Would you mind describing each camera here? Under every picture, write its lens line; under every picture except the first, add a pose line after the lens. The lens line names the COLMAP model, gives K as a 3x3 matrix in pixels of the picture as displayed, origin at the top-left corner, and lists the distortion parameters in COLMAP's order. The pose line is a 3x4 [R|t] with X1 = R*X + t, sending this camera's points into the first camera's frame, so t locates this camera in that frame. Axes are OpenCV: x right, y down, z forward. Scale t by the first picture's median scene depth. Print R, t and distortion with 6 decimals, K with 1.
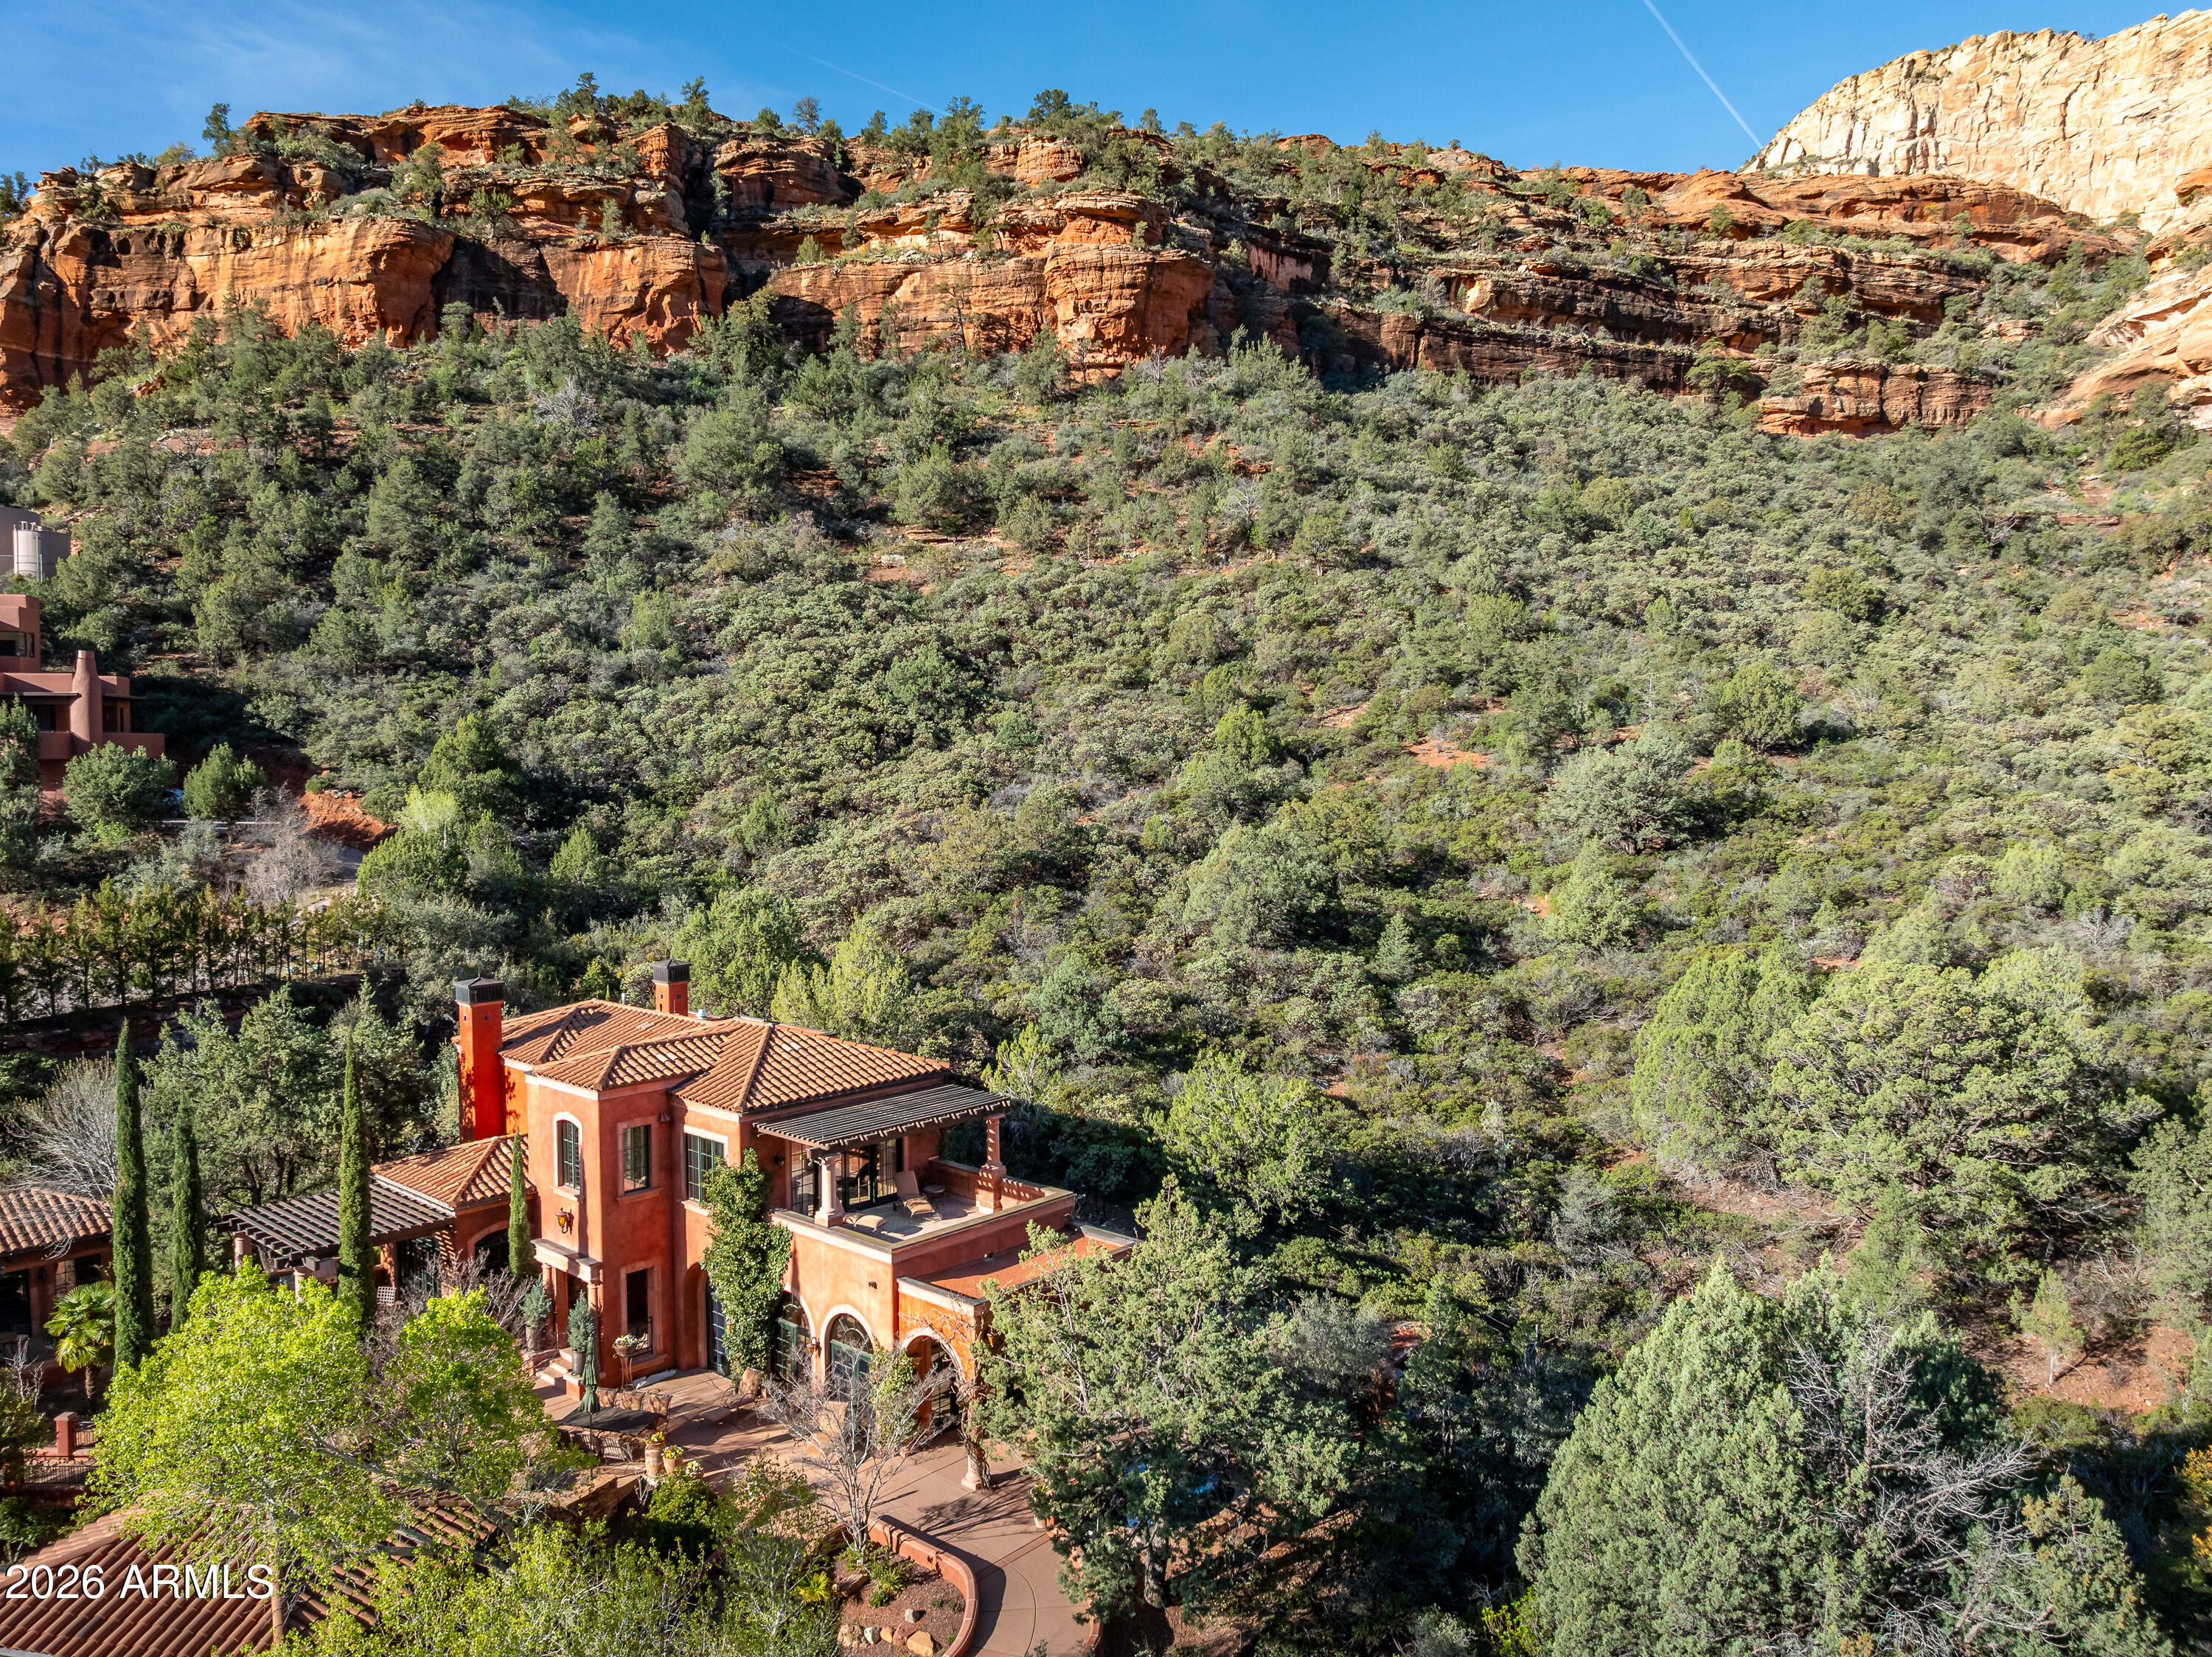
lens RADIAL K [[1559.7, 0, 1112.0], [0, 1559.7, 830.5], [0, 0, 1]] dist [-0.060785, 0.036046]
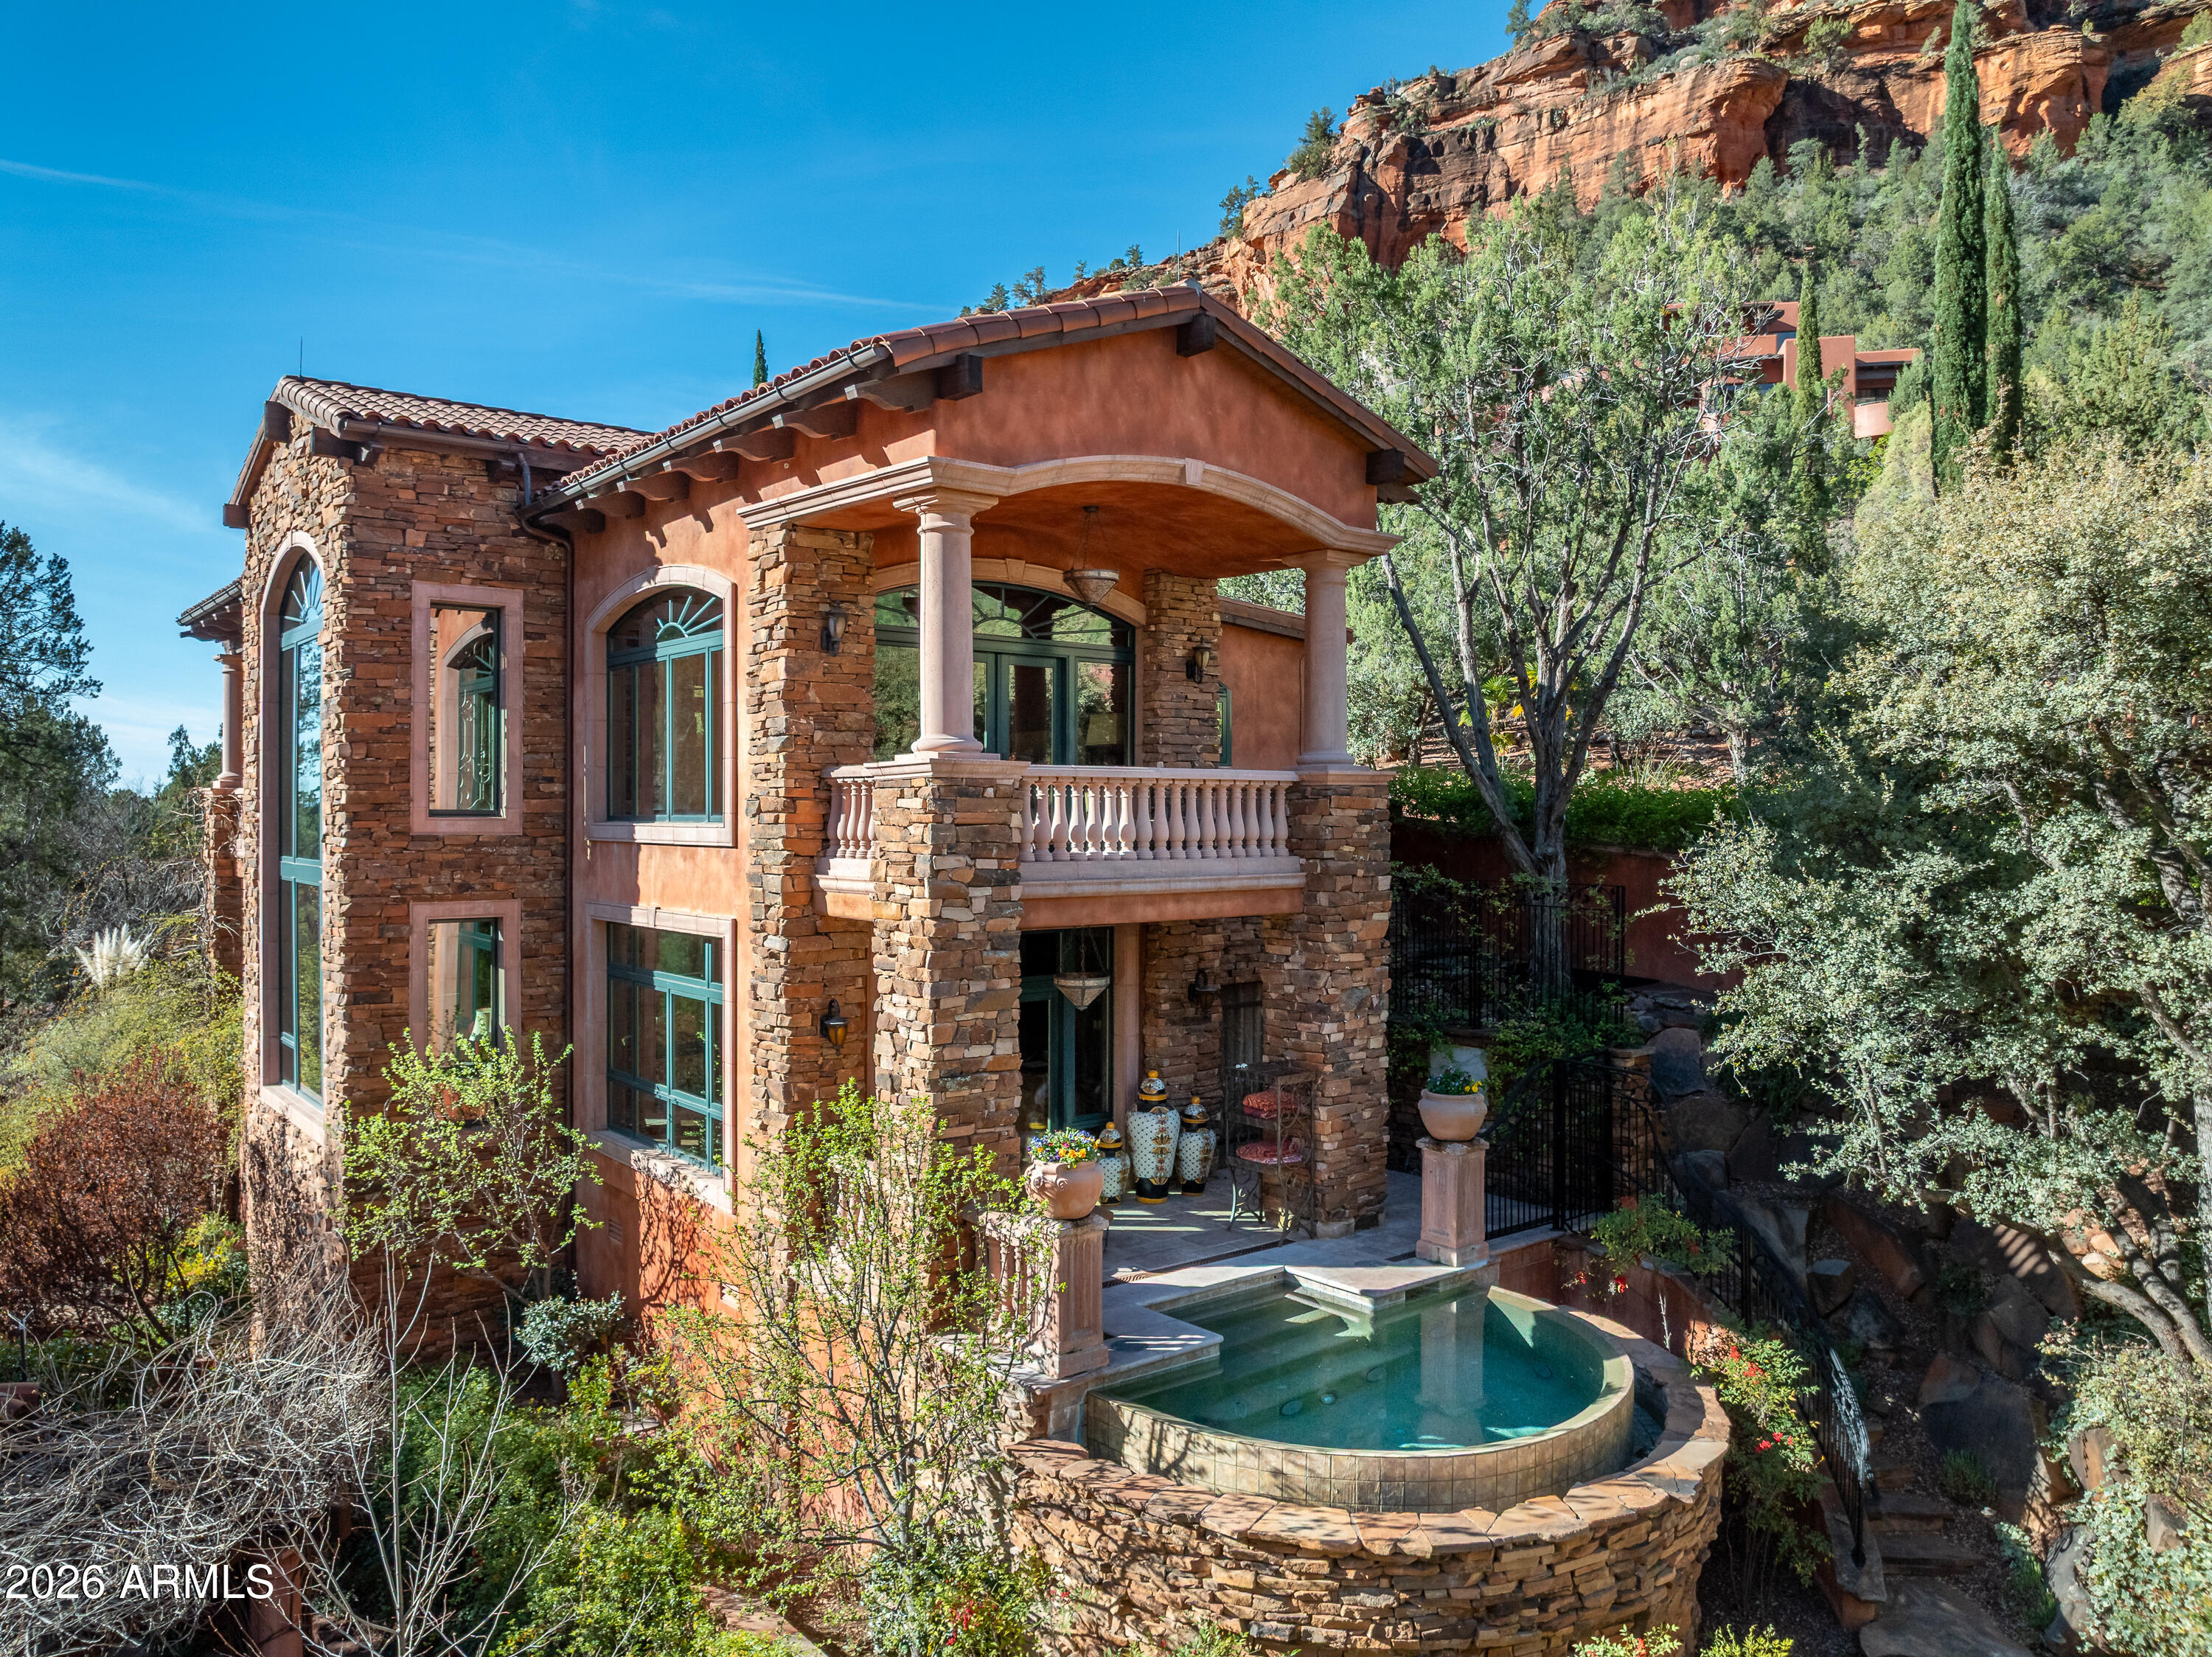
lens RADIAL K [[1572.2, 0, 1114.7], [0, 1572.2, 834.0], [0, 0, 1]] dist [-0.052009, 0.021543]
pose [[0.871844, 0.009930, -0.489682, -0.309350], [-0.029680, 0.999028, -0.032585, 0.098979], [0.488883, 0.042943, 0.871292, 0.025215]]
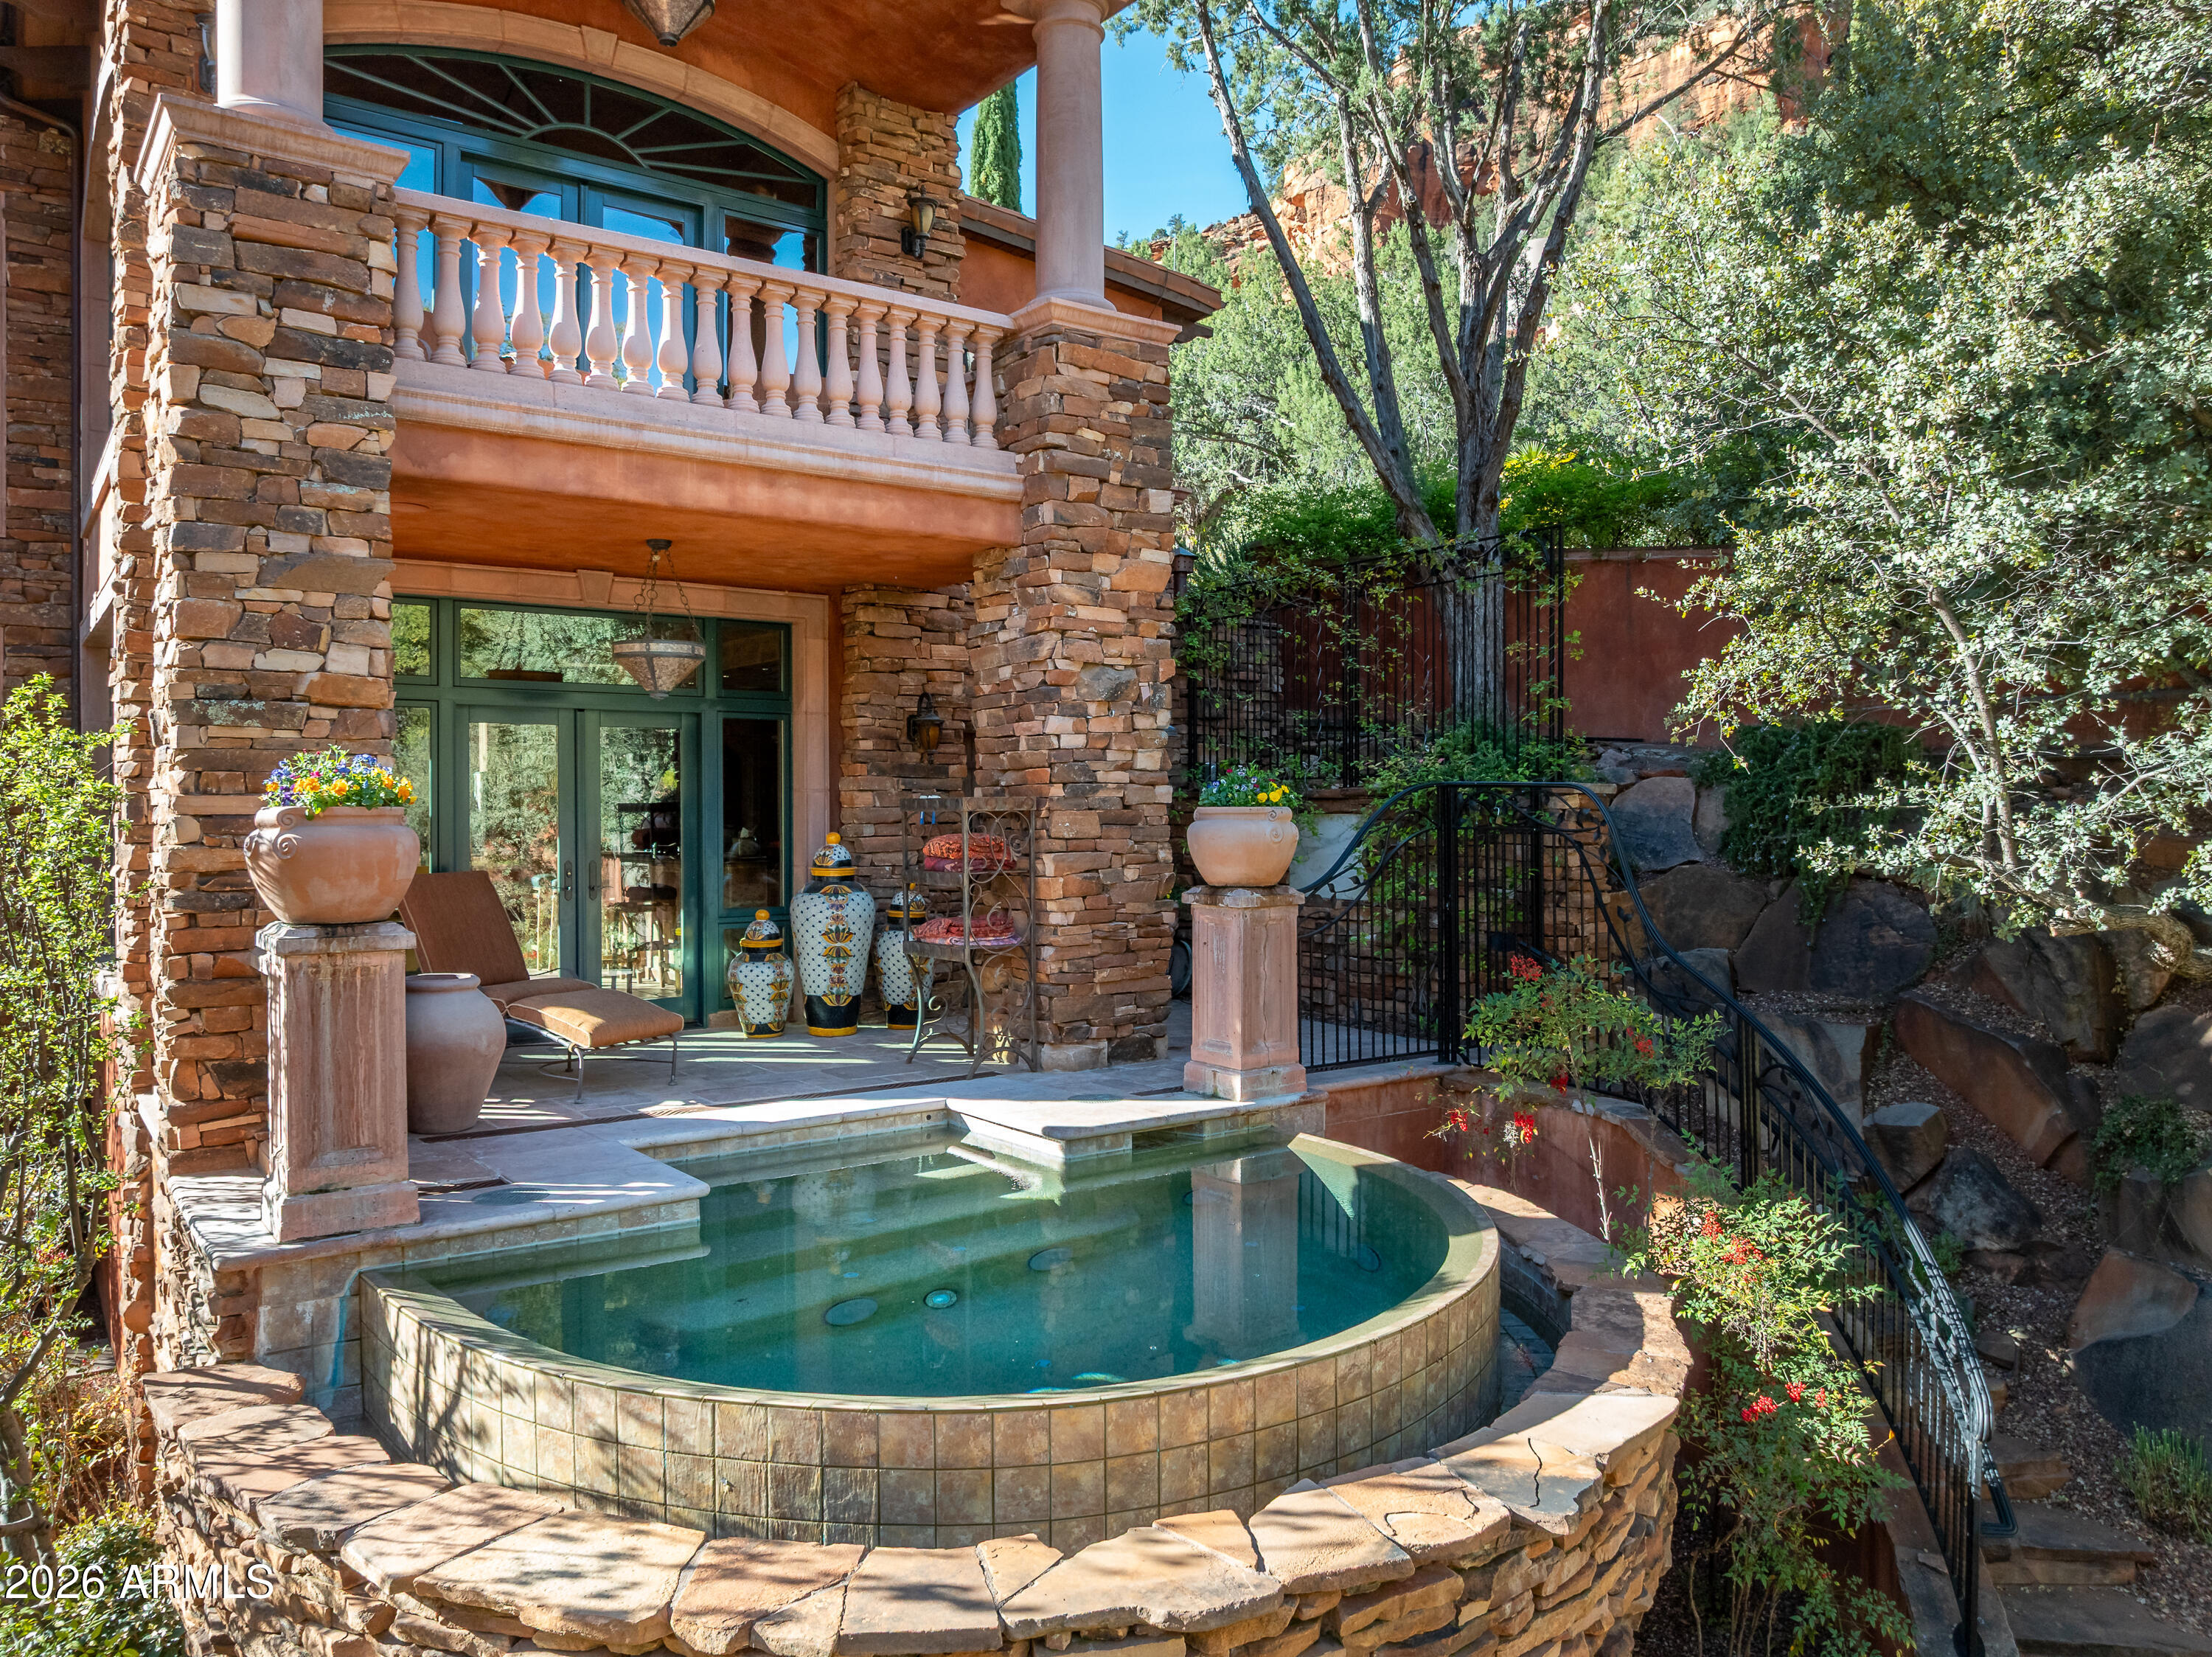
lens RADIAL K [[1559.7, 0, 1112.0], [0, 1559.7, 830.5], [0, 0, 1]] dist [-0.060785, 0.036046]
pose [[0.849433, 0.004507, -0.527677, -0.312206], [-0.025453, 0.999150, -0.032439, 0.111941], [0.527082, 0.040986, 0.848826, 0.064238]]
